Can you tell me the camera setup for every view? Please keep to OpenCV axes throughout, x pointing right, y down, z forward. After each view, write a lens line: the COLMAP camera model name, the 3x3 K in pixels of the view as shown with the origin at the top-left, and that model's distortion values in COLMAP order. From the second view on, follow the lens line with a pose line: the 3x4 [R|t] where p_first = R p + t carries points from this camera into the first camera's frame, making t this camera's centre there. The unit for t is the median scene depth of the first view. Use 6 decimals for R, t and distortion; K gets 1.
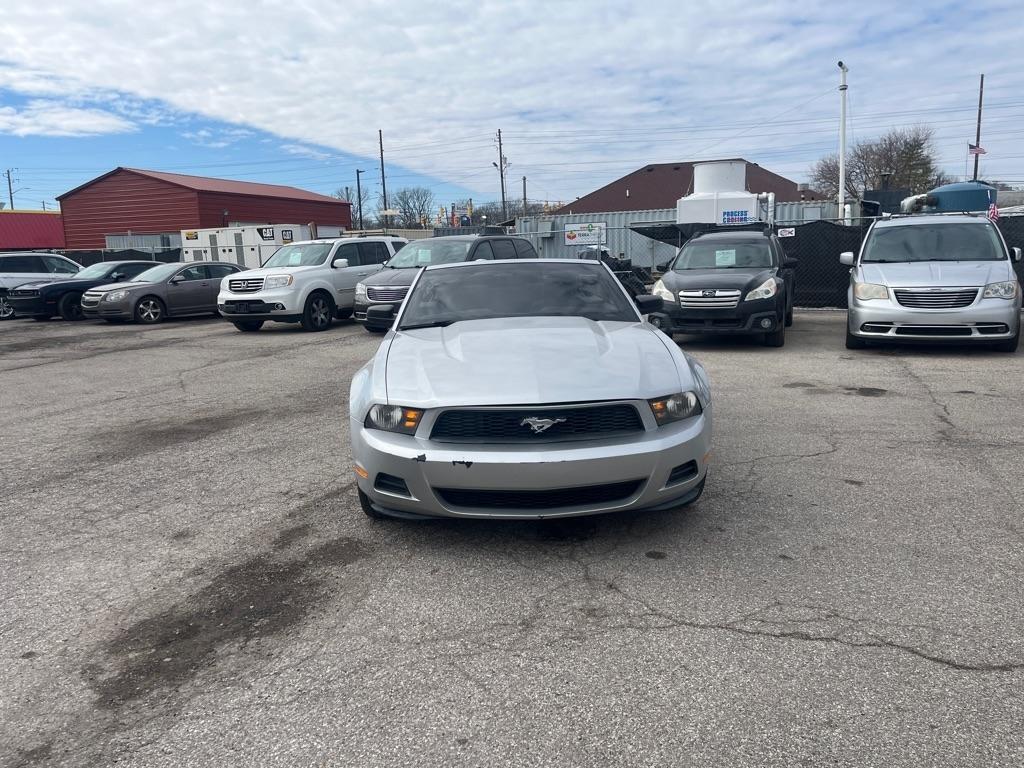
lens RADIAL K [[776.4, 0, 518.5], [0, 776.4, 371.6], [0, 0, 1]] dist [0.063136, -0.075080]
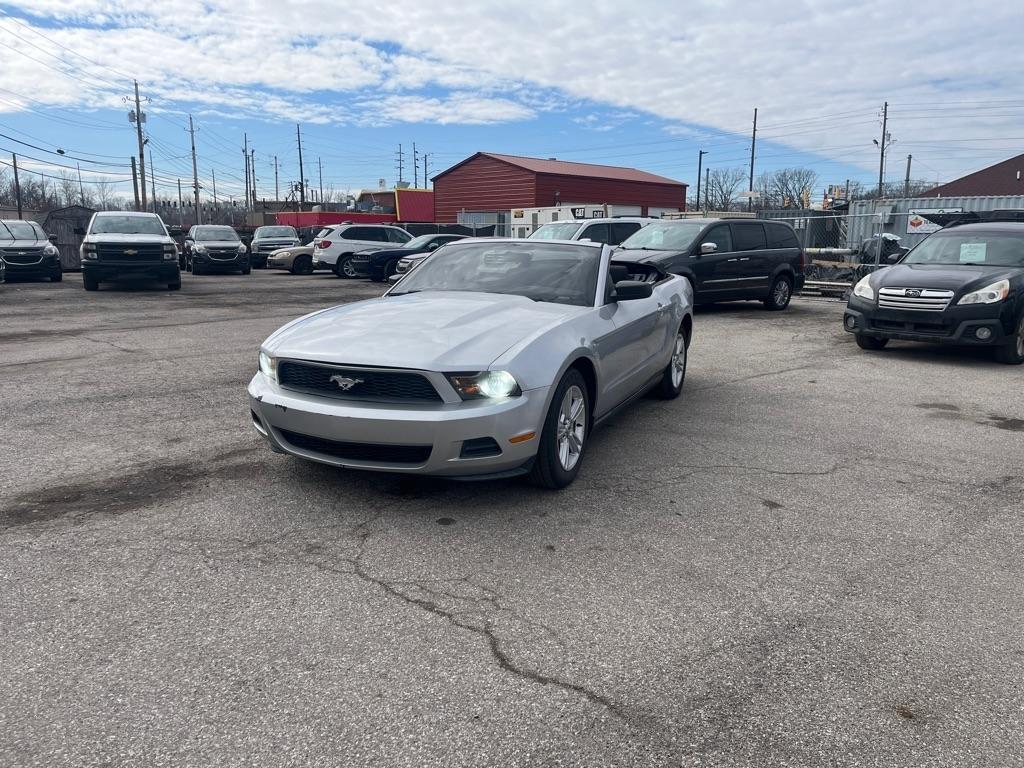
lens RADIAL K [[776.4, 0, 518.6], [0, 776.4, 391.9], [0, 0, 1]] dist [0.063136, -0.075080]
pose [[0.892558, 0.125546, -0.433103, 0.139836], [-0.105330, 0.991937, 0.070471, -0.004406], [0.438459, -0.017280, 0.898585, 0.021297]]
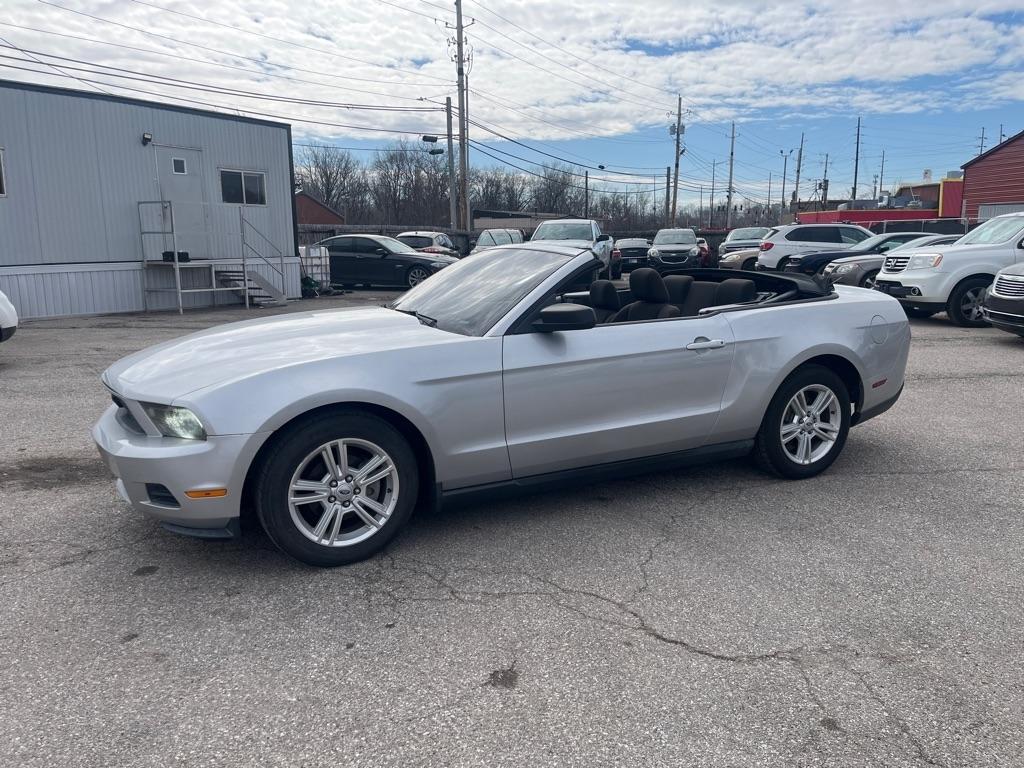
lens RADIAL K [[776.4, 0, 506.4], [0, 776.4, 387.0], [0, 0, 1]] dist [0.063136, -0.075080]
pose [[0.401544, 0.201912, -0.893305, 0.226388], [-0.150118, 0.976713, 0.153285, -0.036209], [0.903453, 0.072550, 0.422504, 0.196802]]
